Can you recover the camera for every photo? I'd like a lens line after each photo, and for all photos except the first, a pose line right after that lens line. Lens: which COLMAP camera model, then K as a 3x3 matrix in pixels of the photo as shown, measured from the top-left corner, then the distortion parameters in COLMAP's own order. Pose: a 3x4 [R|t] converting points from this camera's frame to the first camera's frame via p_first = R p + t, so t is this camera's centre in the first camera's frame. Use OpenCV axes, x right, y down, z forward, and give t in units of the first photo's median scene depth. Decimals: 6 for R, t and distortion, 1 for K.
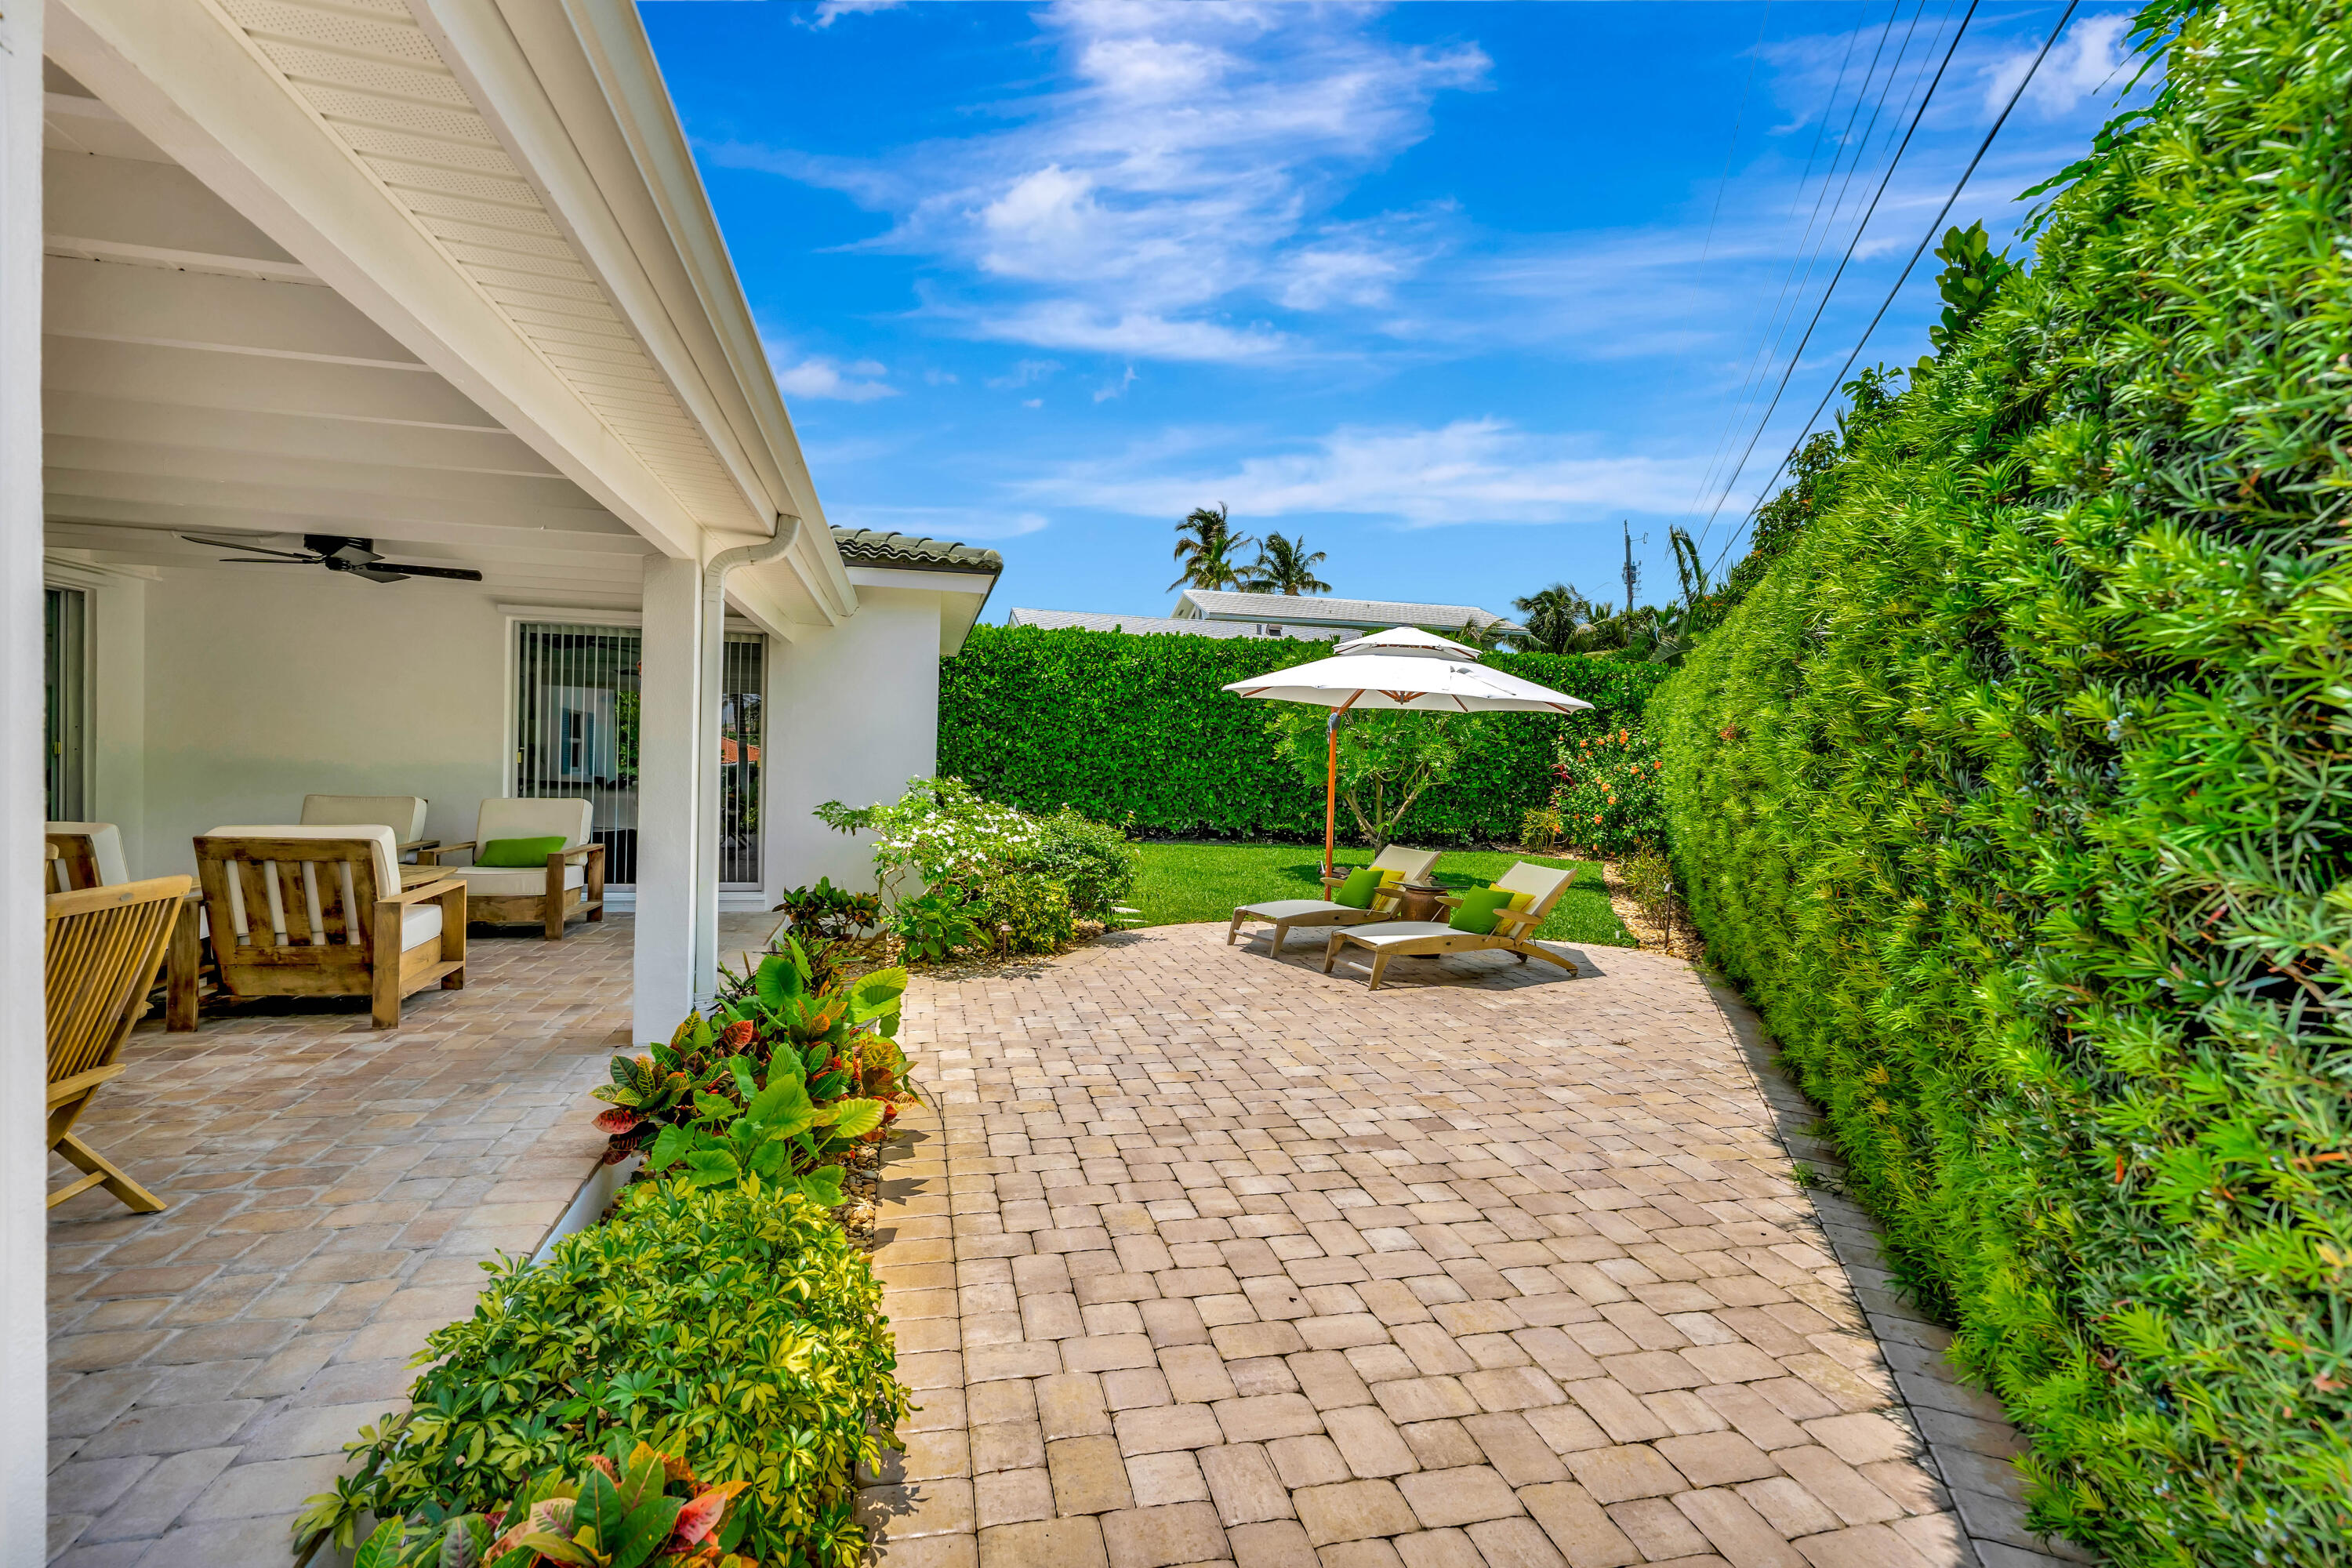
lens RADIAL K [[1081.1, 0, 1168.5], [0, 1081.1, 771.6], [0, 0, 1]] dist [-0.000958, 0.000089]
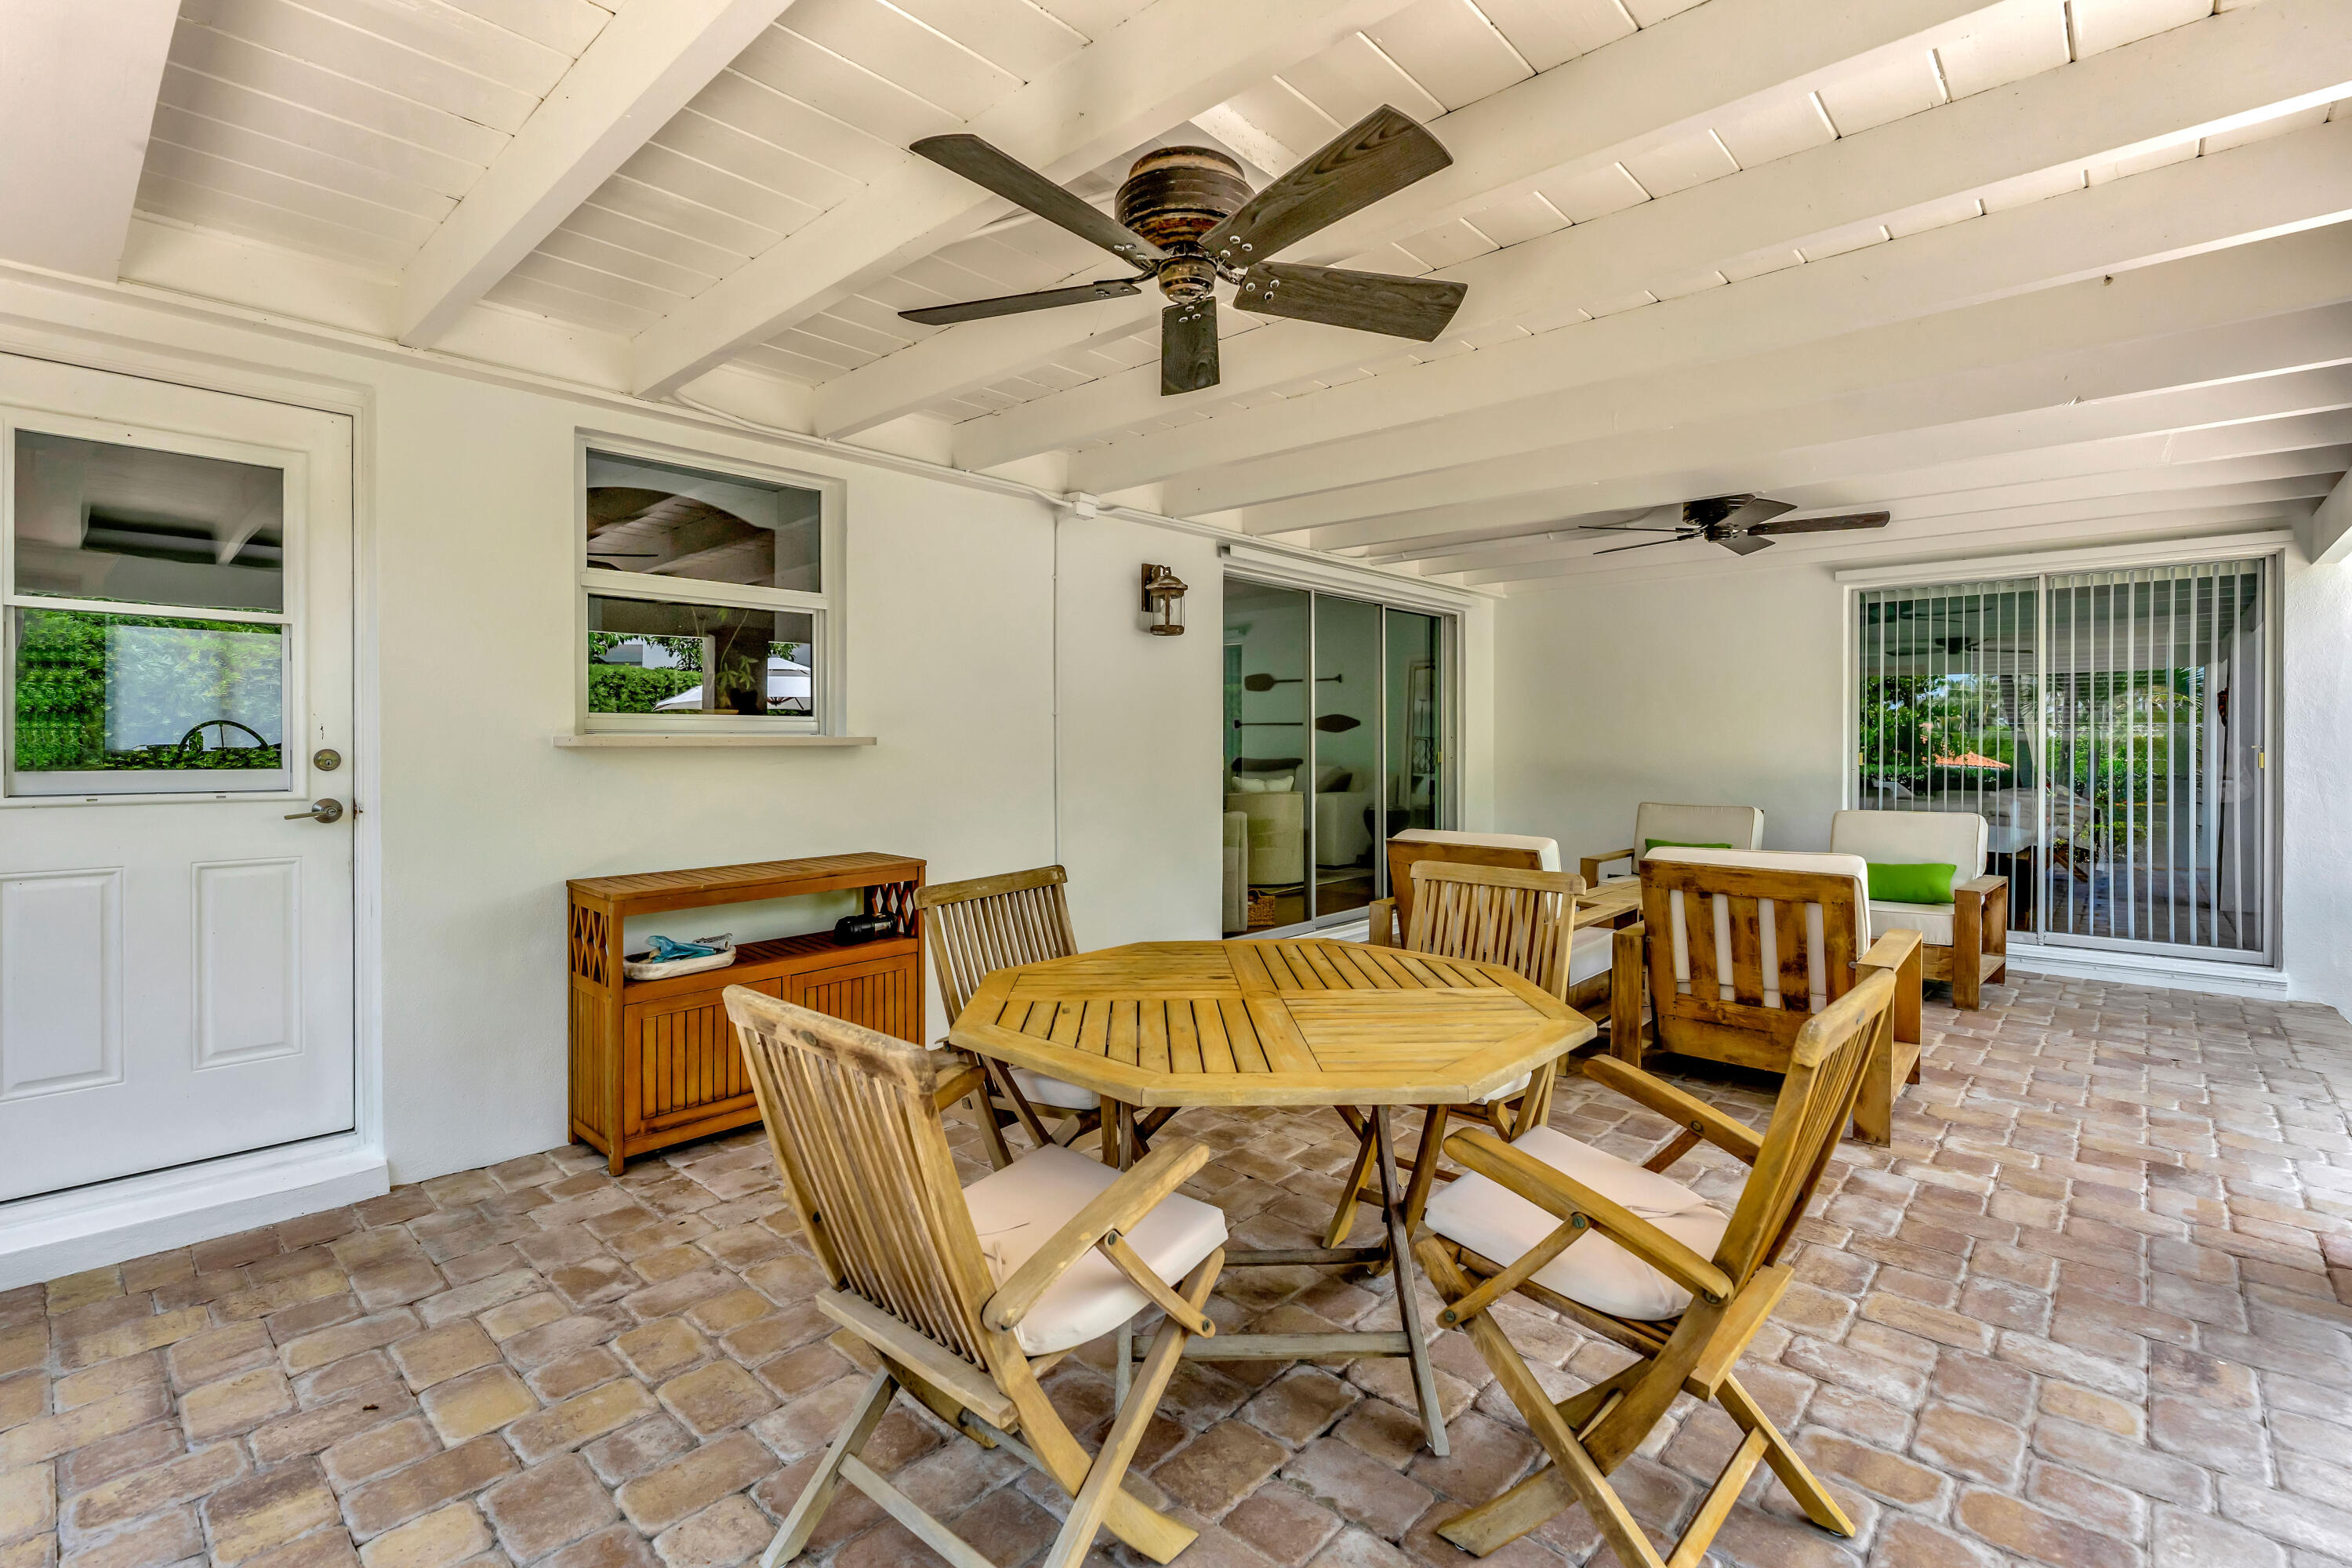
lens RADIAL K [[1071.8, 0, 1163.6], [0, 1071.8, 737.3], [0, 0, 1]] dist [0.001708, 0.000224]
pose [[0.554219, -0.031588, -0.831771, -0.391511], [0.004941, 0.999387, -0.034661, -0.006779], [0.832356, 0.015100, 0.554035, 0.219589]]
